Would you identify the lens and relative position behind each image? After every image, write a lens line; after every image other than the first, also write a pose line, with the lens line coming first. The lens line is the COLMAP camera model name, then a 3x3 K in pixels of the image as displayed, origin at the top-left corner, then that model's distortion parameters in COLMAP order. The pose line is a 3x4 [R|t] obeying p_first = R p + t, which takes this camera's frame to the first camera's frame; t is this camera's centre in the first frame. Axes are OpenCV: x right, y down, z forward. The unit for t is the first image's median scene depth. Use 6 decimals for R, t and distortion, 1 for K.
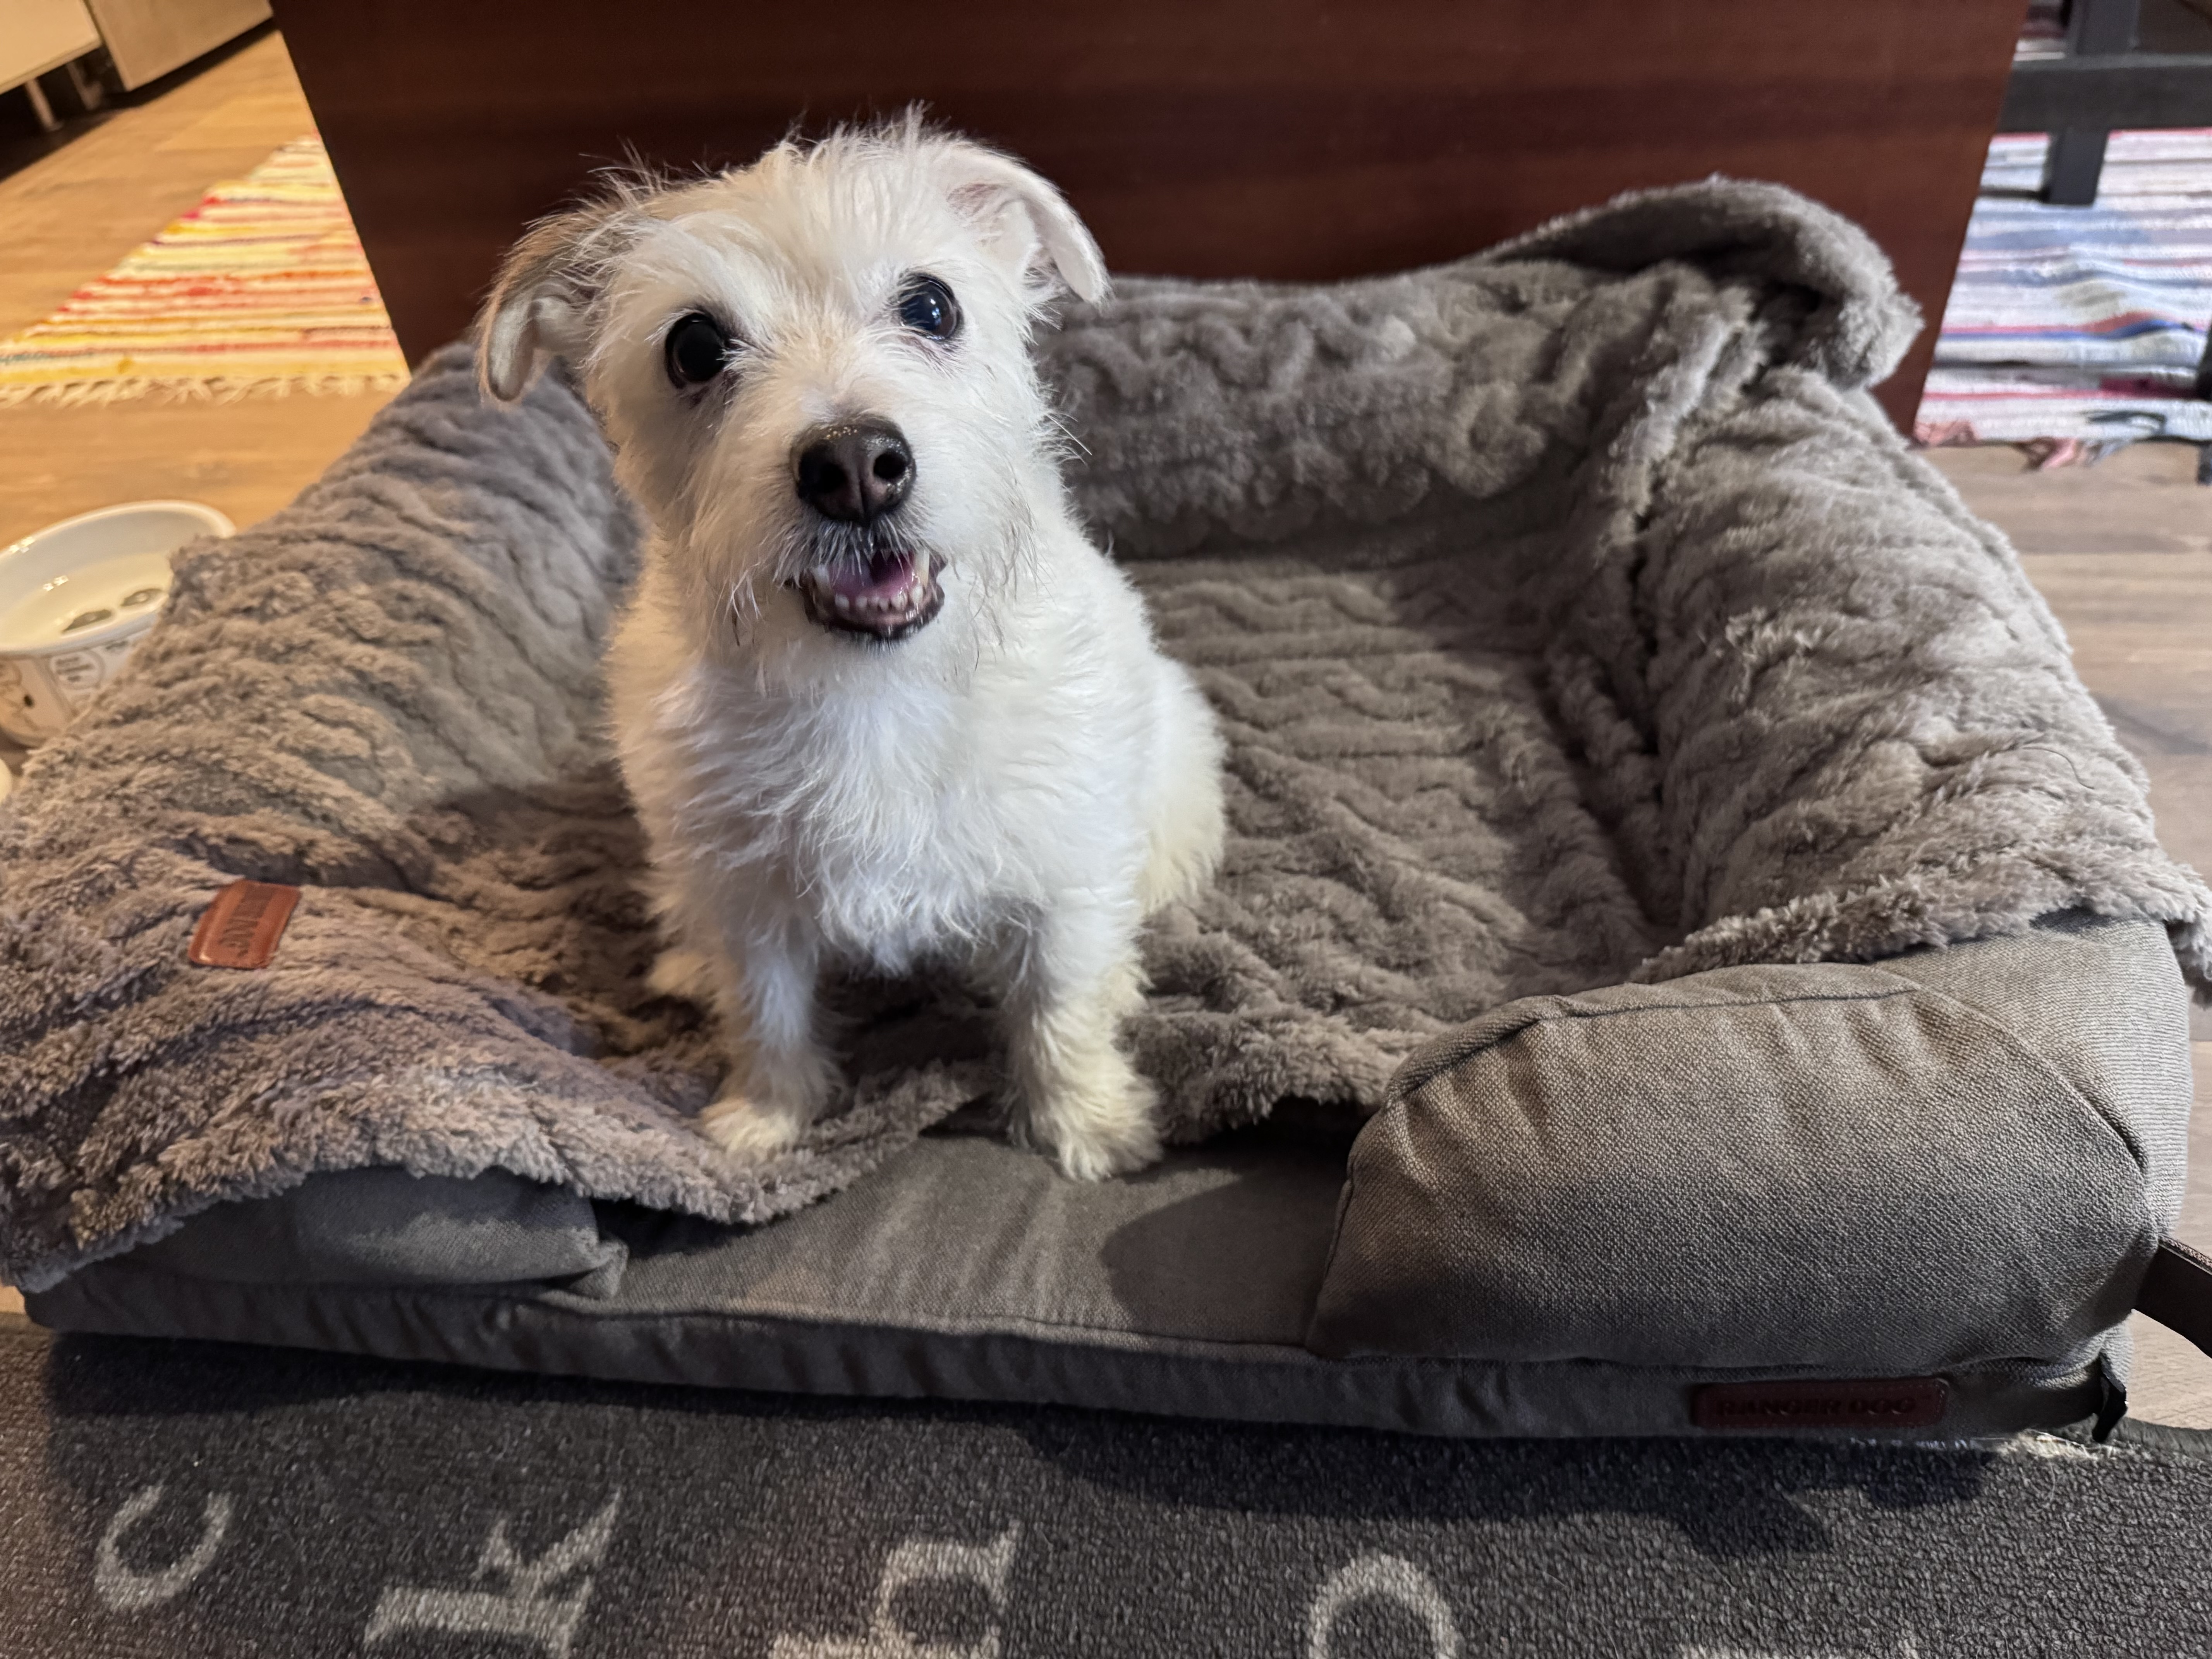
lens RADIAL K [[1599.6, 0, 1108.2], [0, 1599.6, 826.6], [0, 0, 1]] dist [-0.031840, 0.003195]
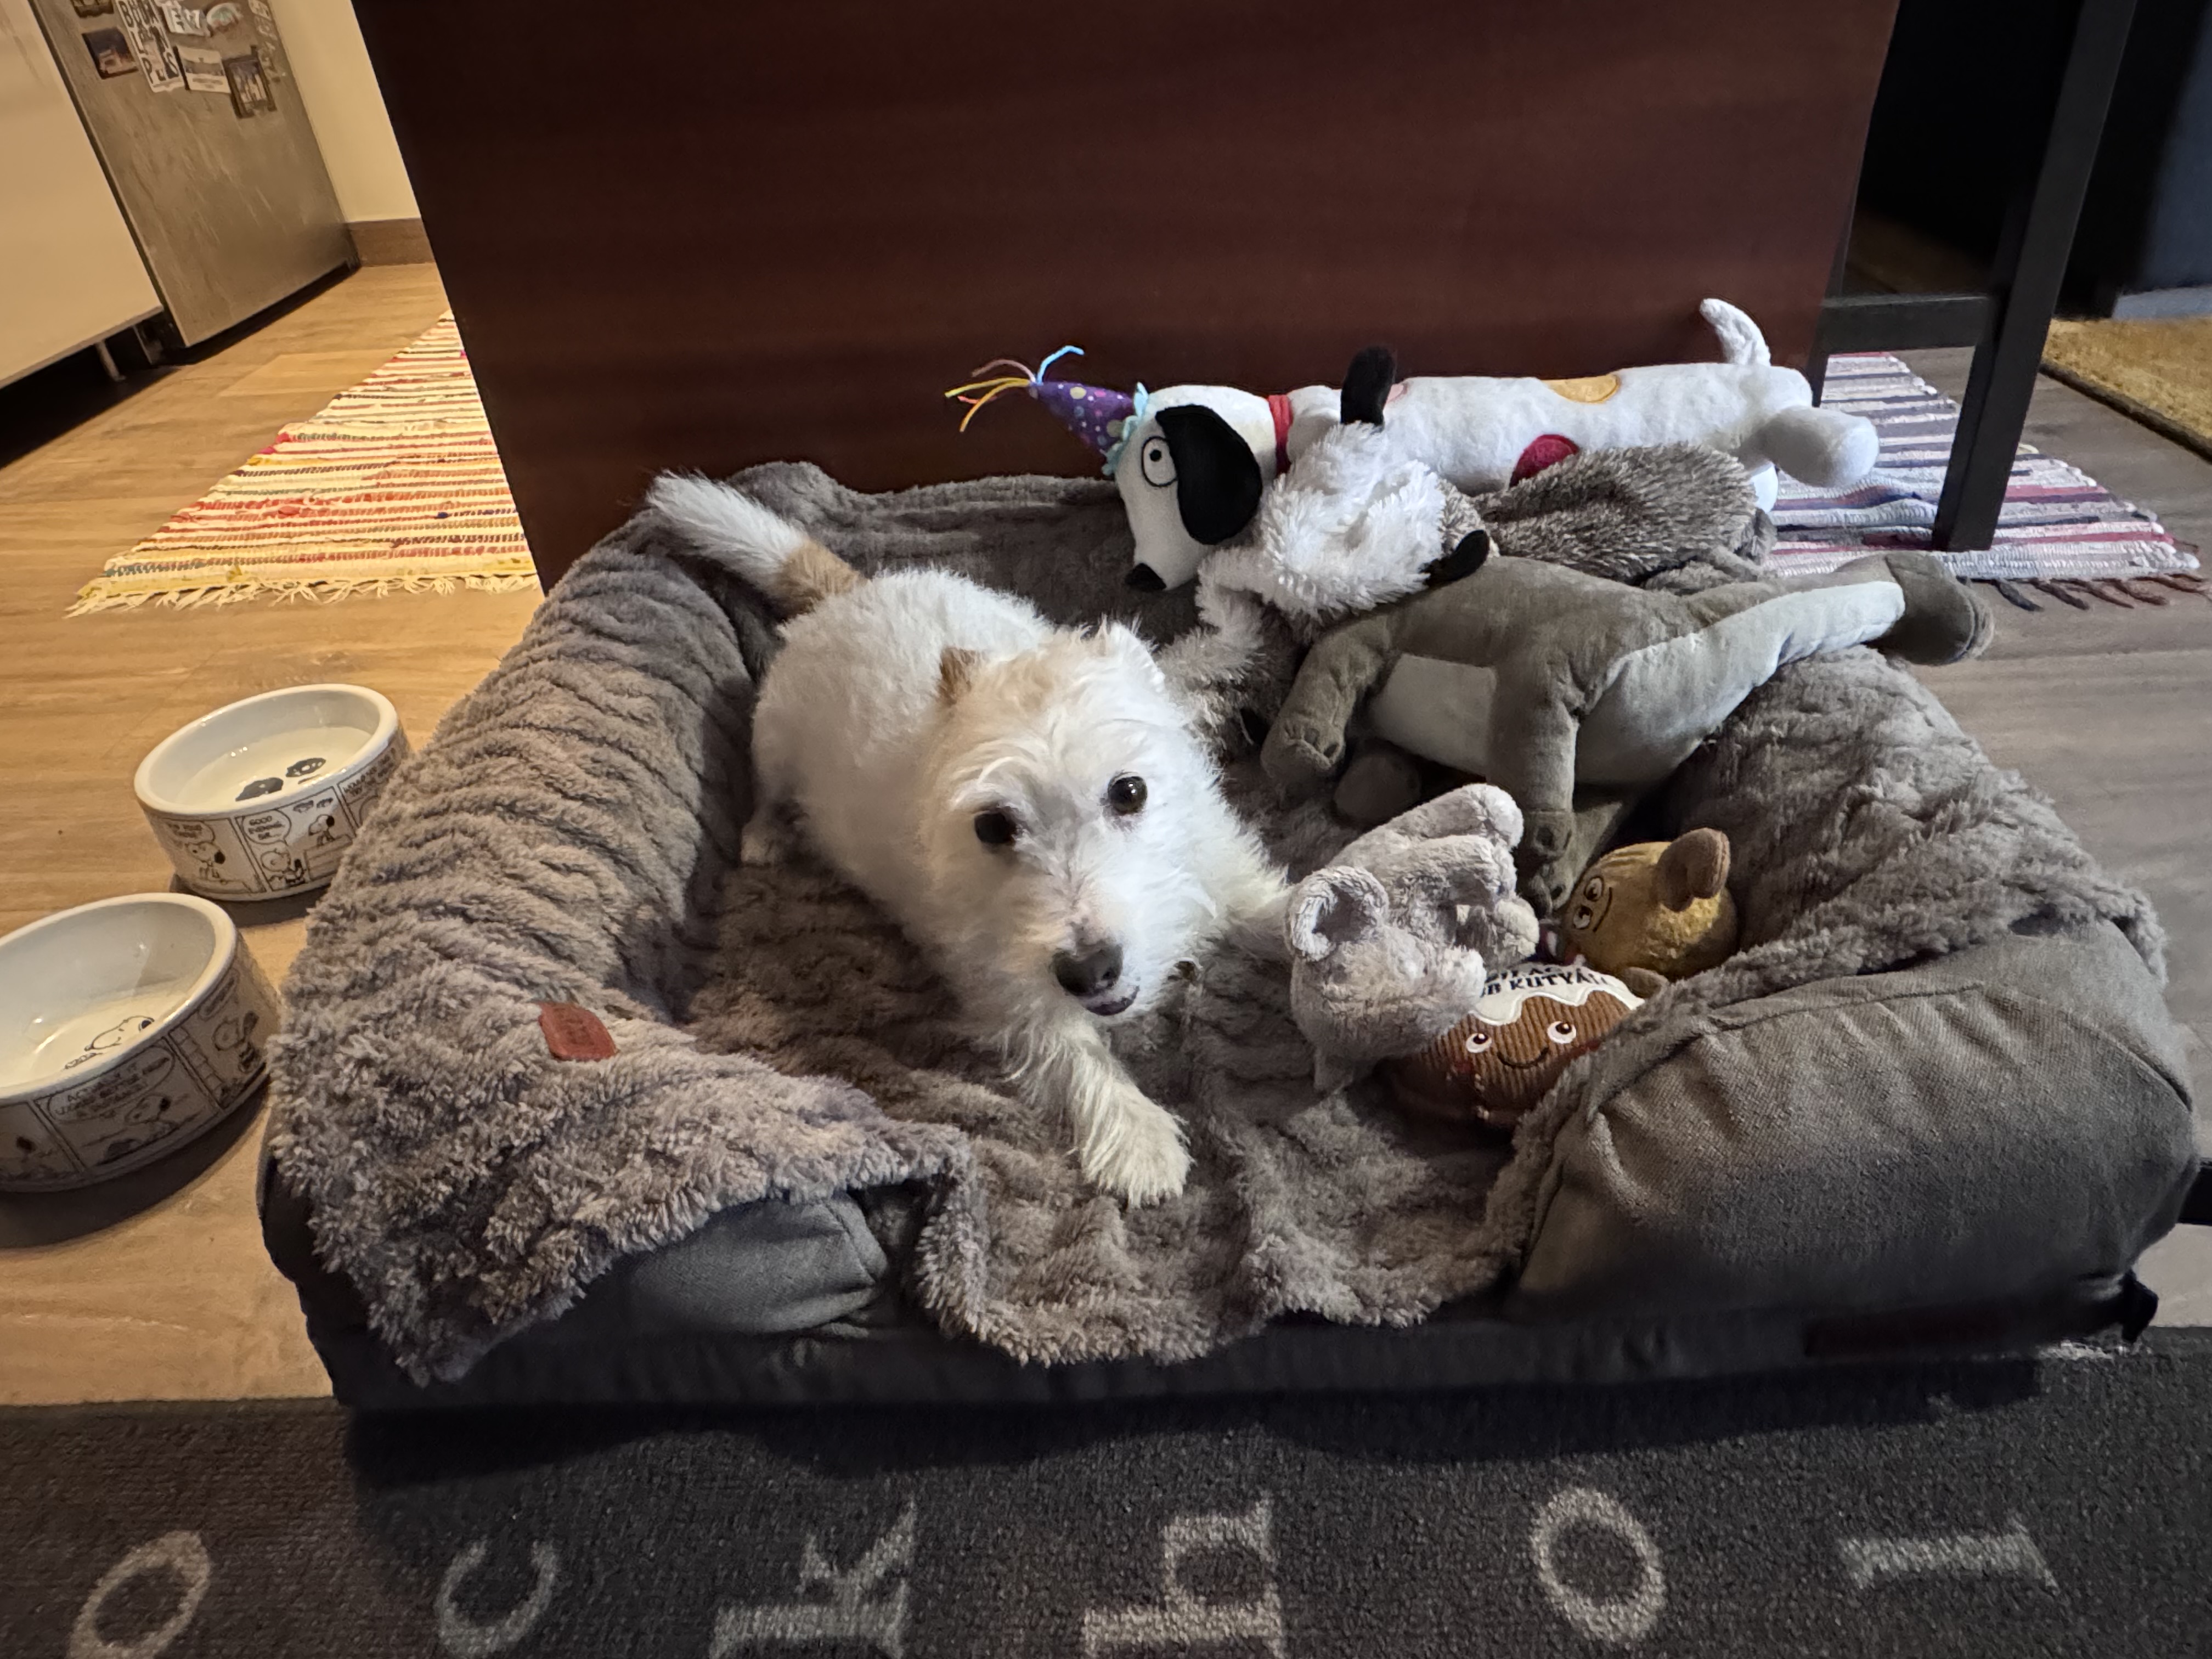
lens RADIAL K [[1316.3, 0, 1107.7], [0, 1316.3, 801.5], [0, 0, 1]] dist [-0.006514, -0.002232]
pose [[0.994355, -0.046209, 0.095514, -0.203155], [0.055446, 0.993794, -0.096431, 0.011670], [-0.090465, 0.101182, 0.990746, -0.010438]]
